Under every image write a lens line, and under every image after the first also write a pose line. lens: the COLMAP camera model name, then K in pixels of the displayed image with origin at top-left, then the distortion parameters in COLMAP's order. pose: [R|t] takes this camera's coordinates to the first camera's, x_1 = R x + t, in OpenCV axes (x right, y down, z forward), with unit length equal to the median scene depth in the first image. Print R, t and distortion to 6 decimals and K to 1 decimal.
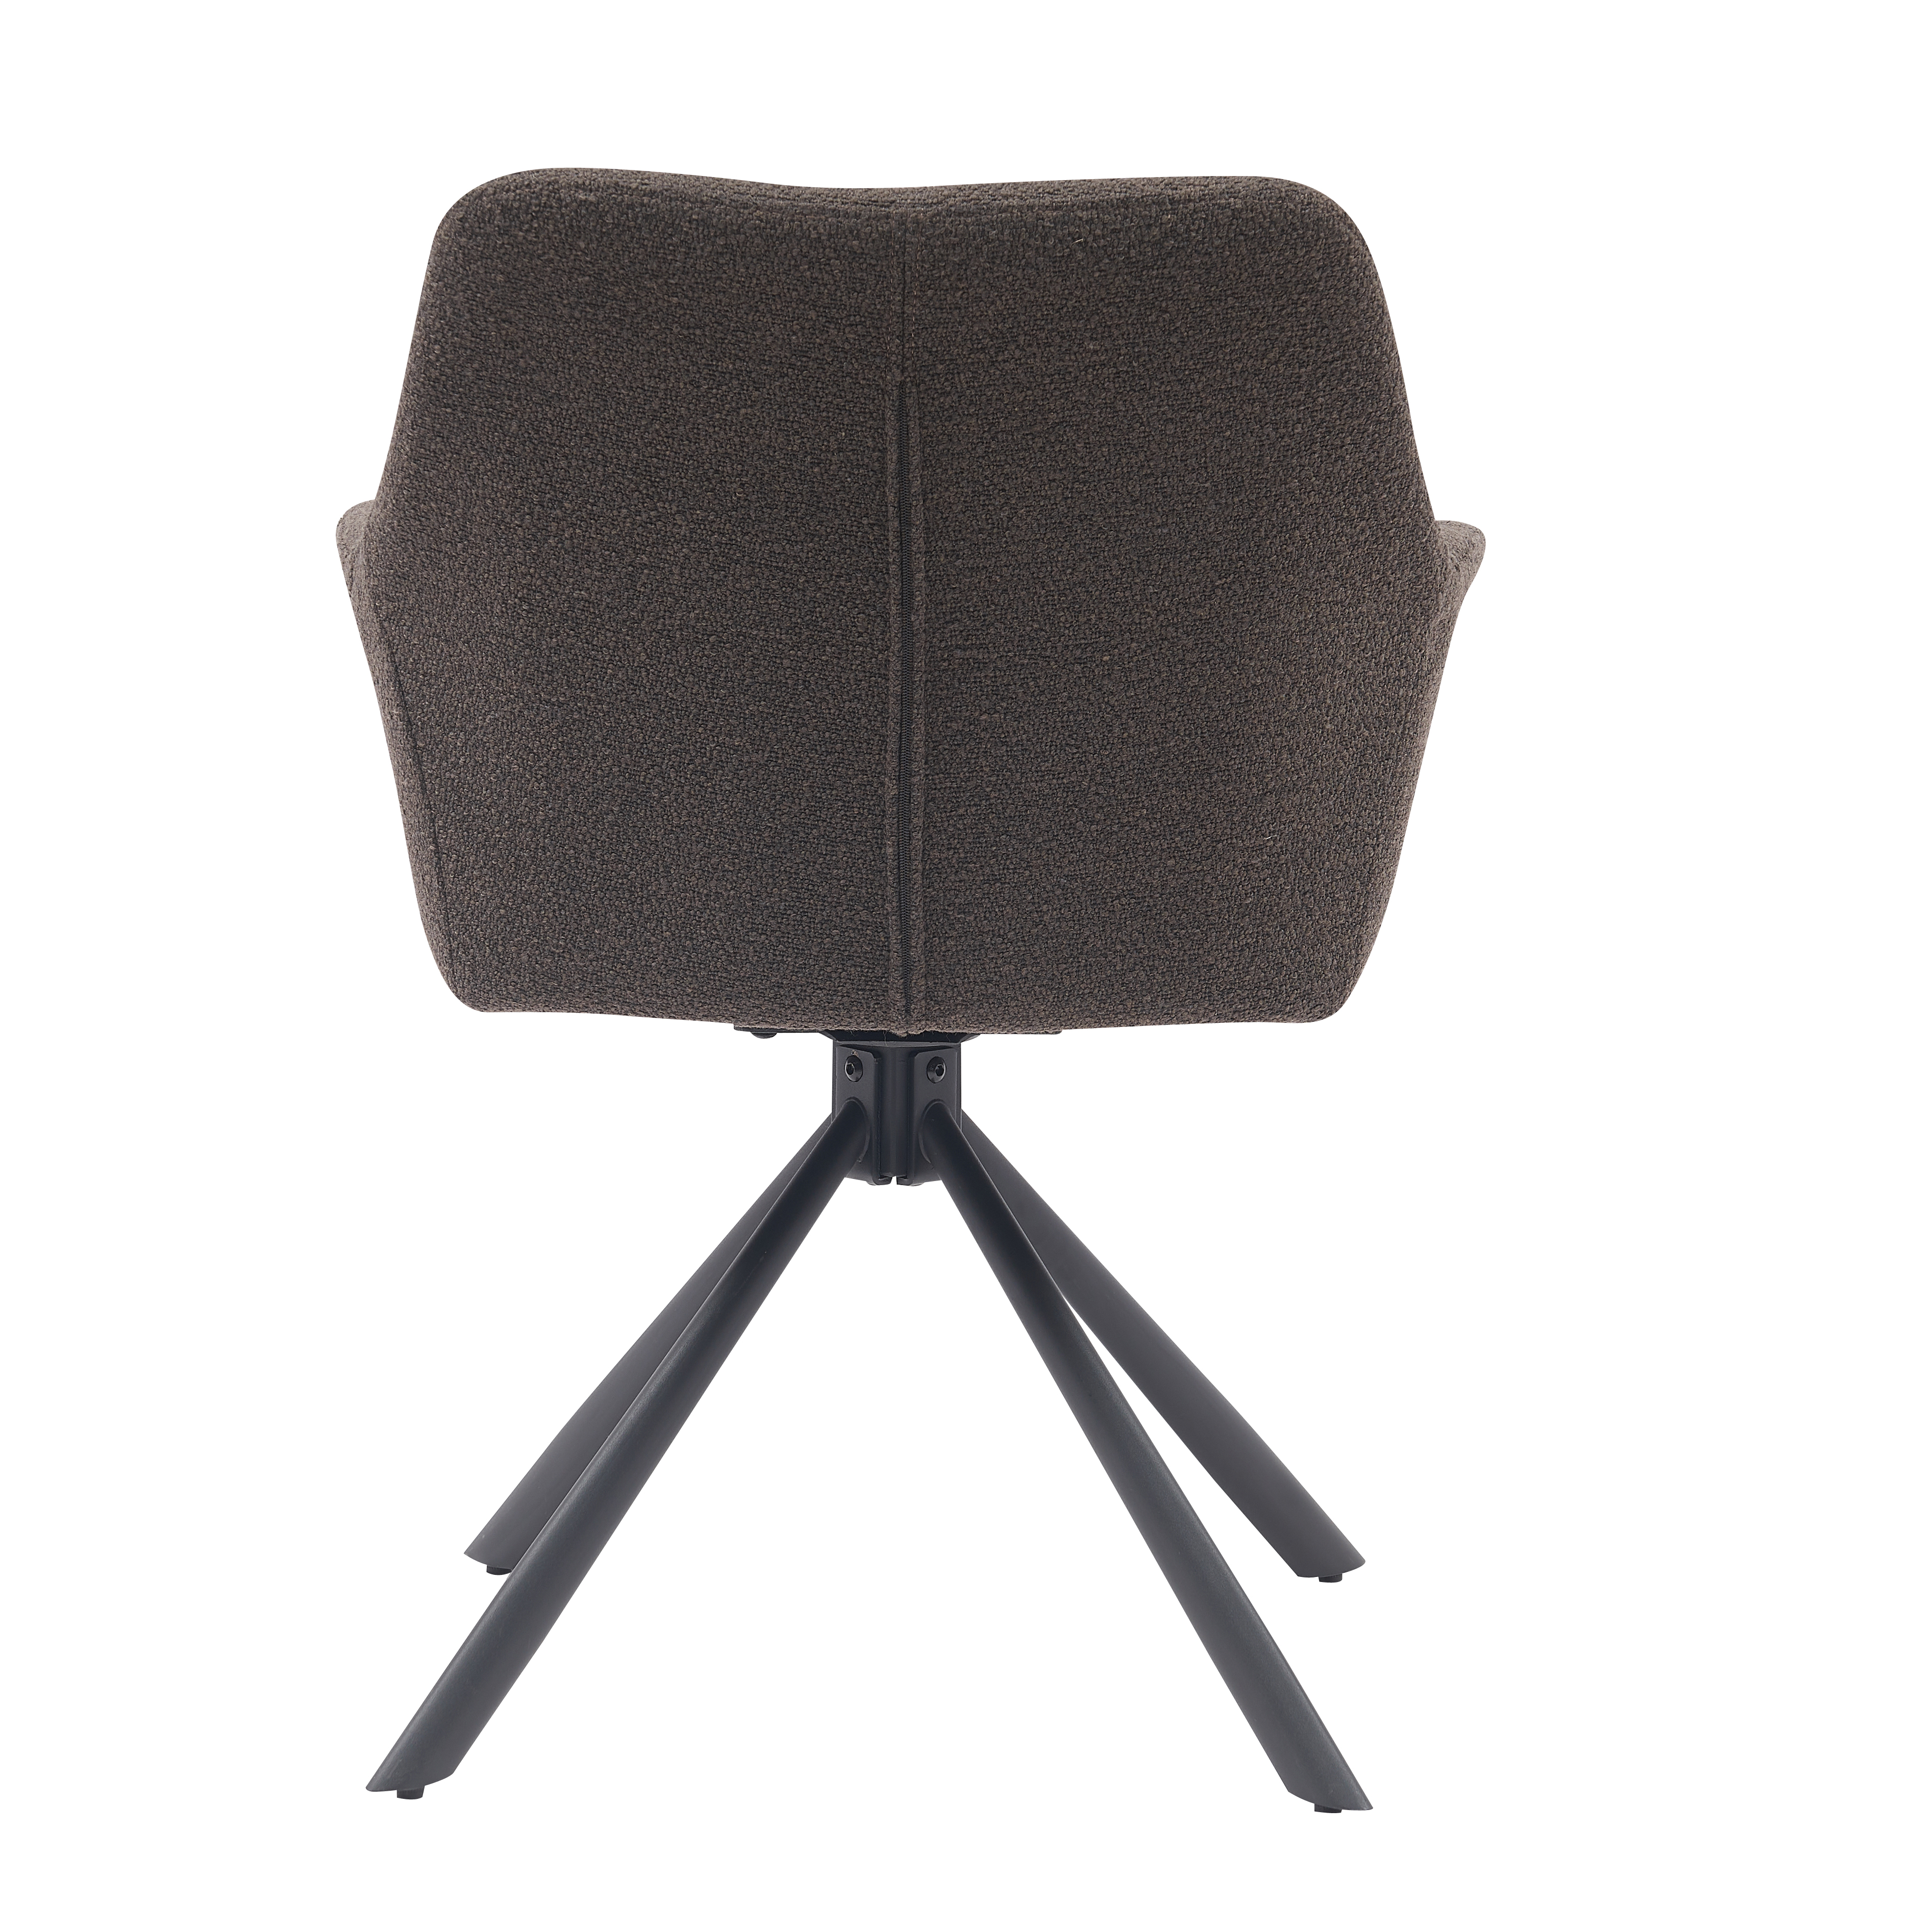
lens RADIAL K [[5198.3, 0, 957.8], [0, 5198.3, 974.1], [0, 0, 1]] dist [0.012765, 0.000000]
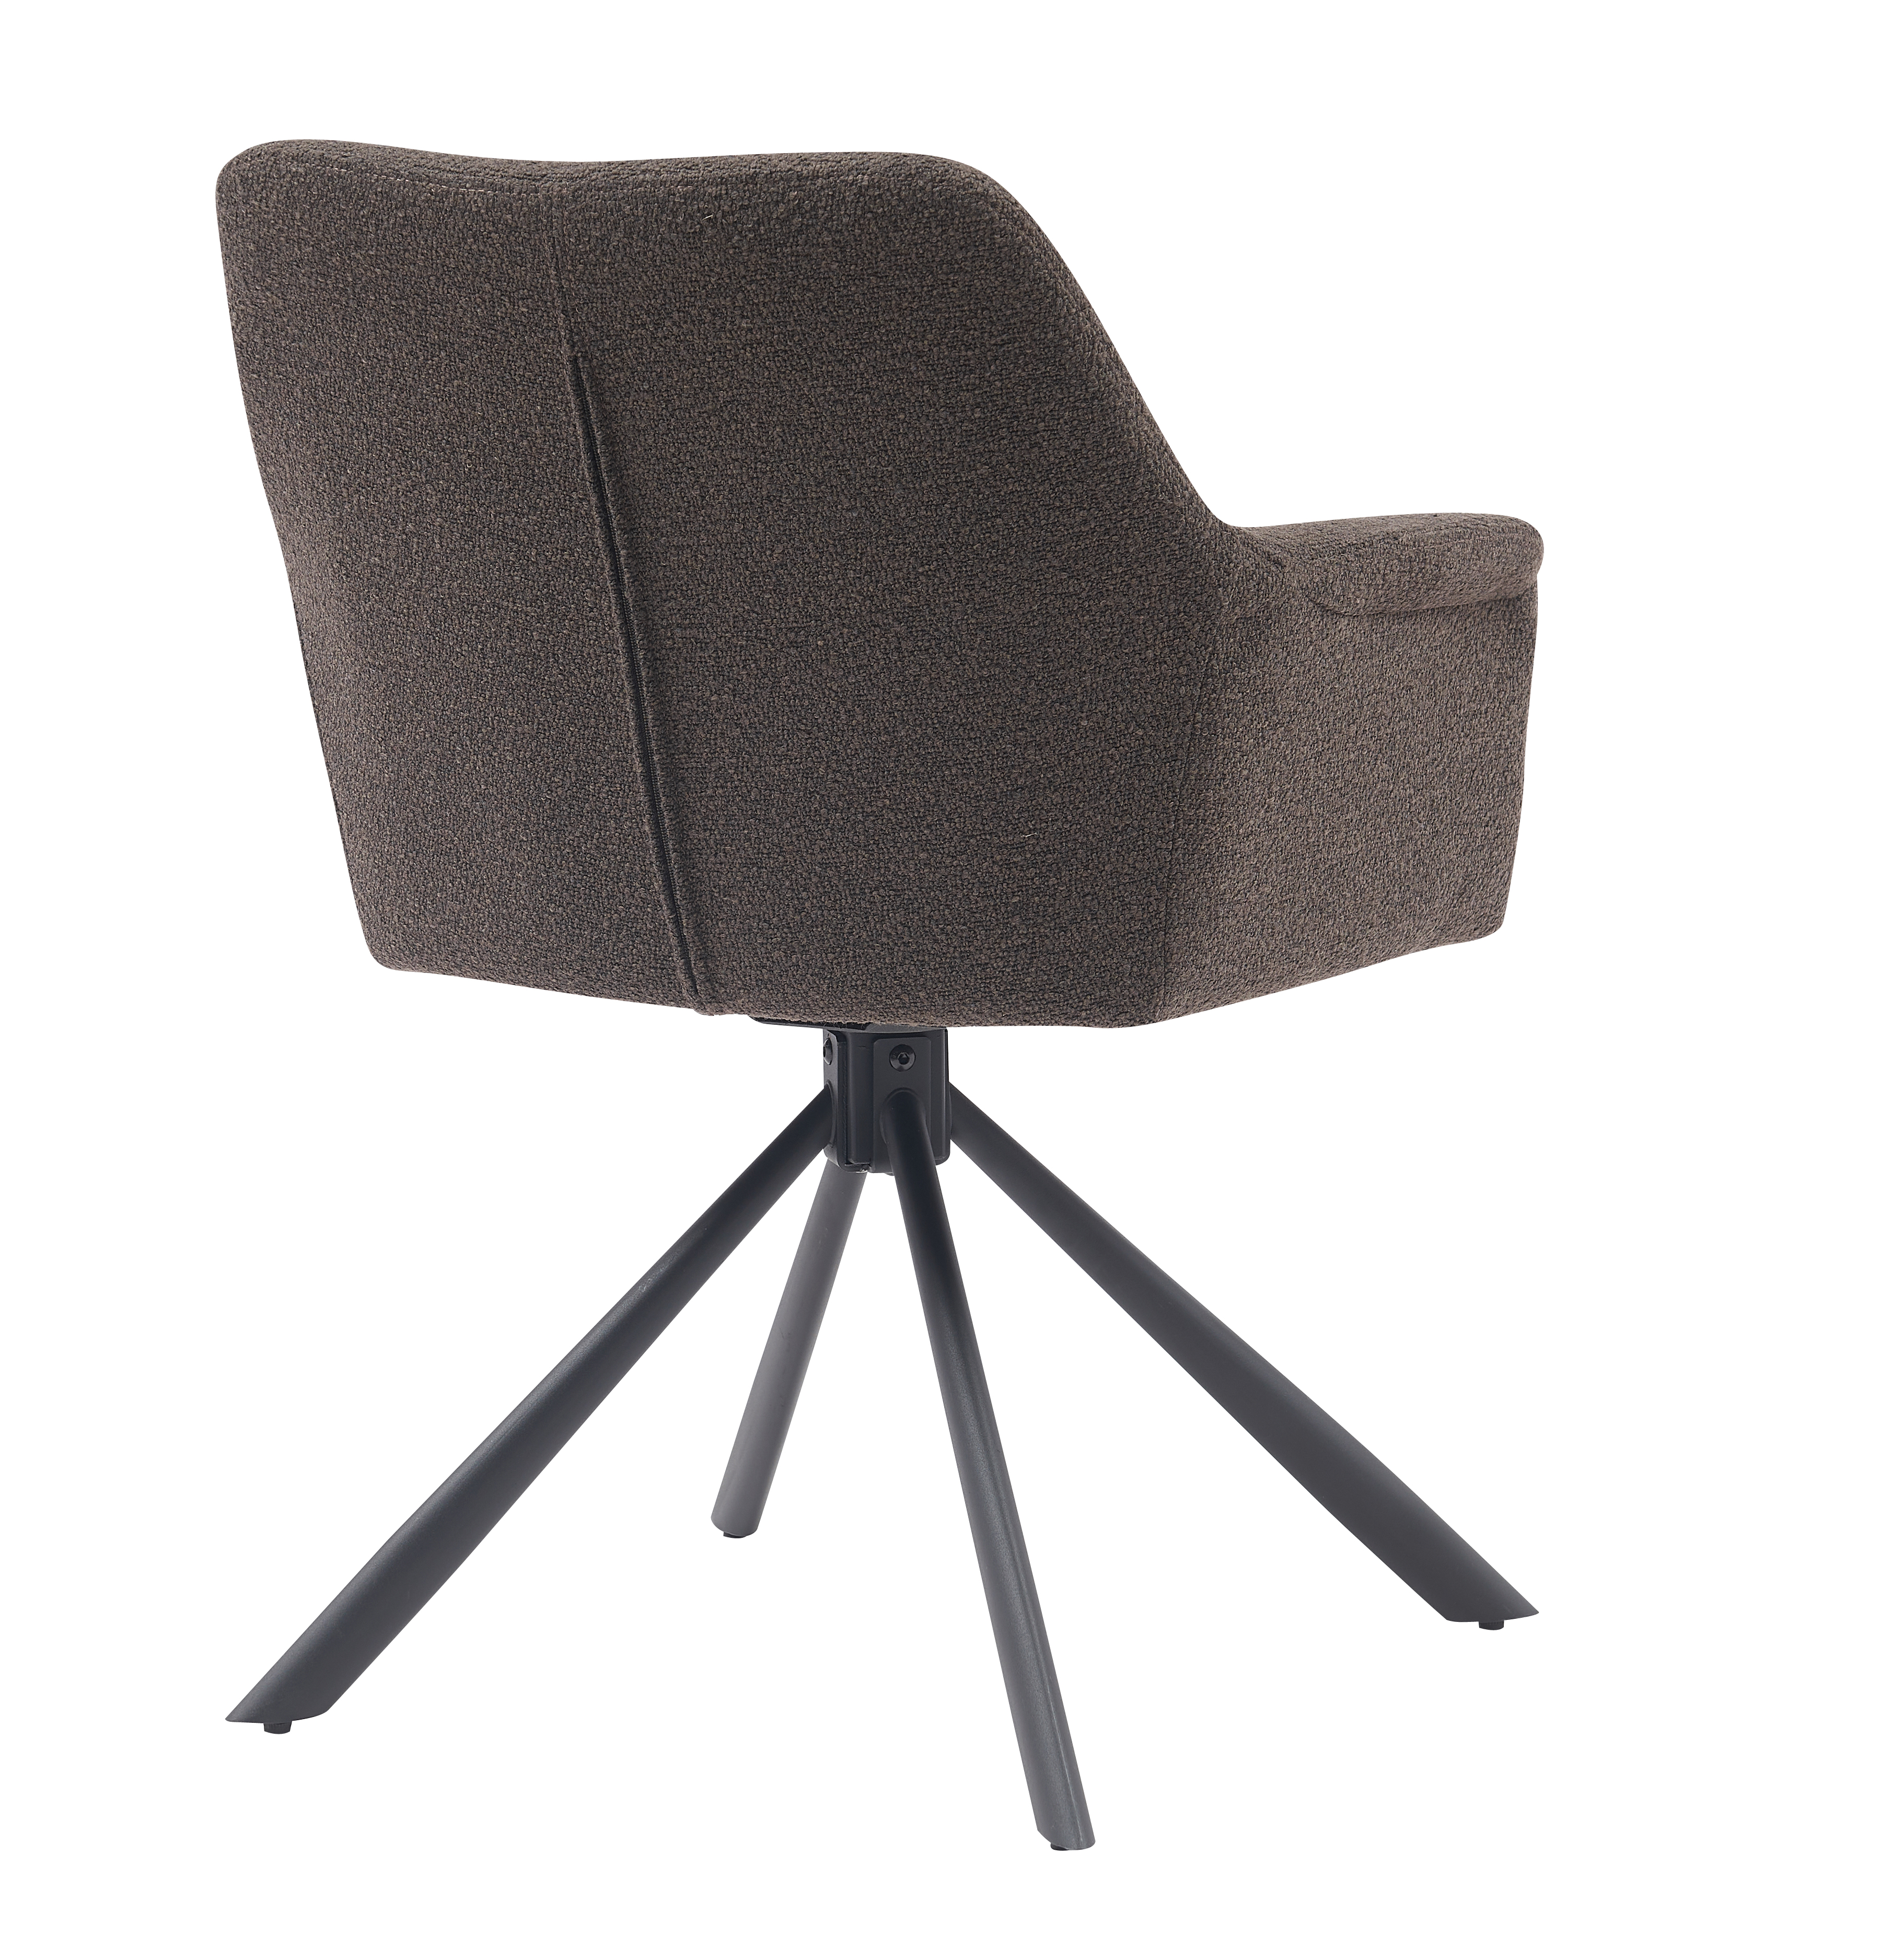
lens RADIAL K [[5317.9, 0, 946.2], [0, 5317.9, 972.0], [0, 0, 1]] dist [-0.017656, 0.000000]
pose [[0.938330, 0.059844, -0.340522, 0.395570], [-0.058449, 0.998187, 0.014363, -0.014606], [0.340764, 0.006426, 0.940127, 0.066311]]
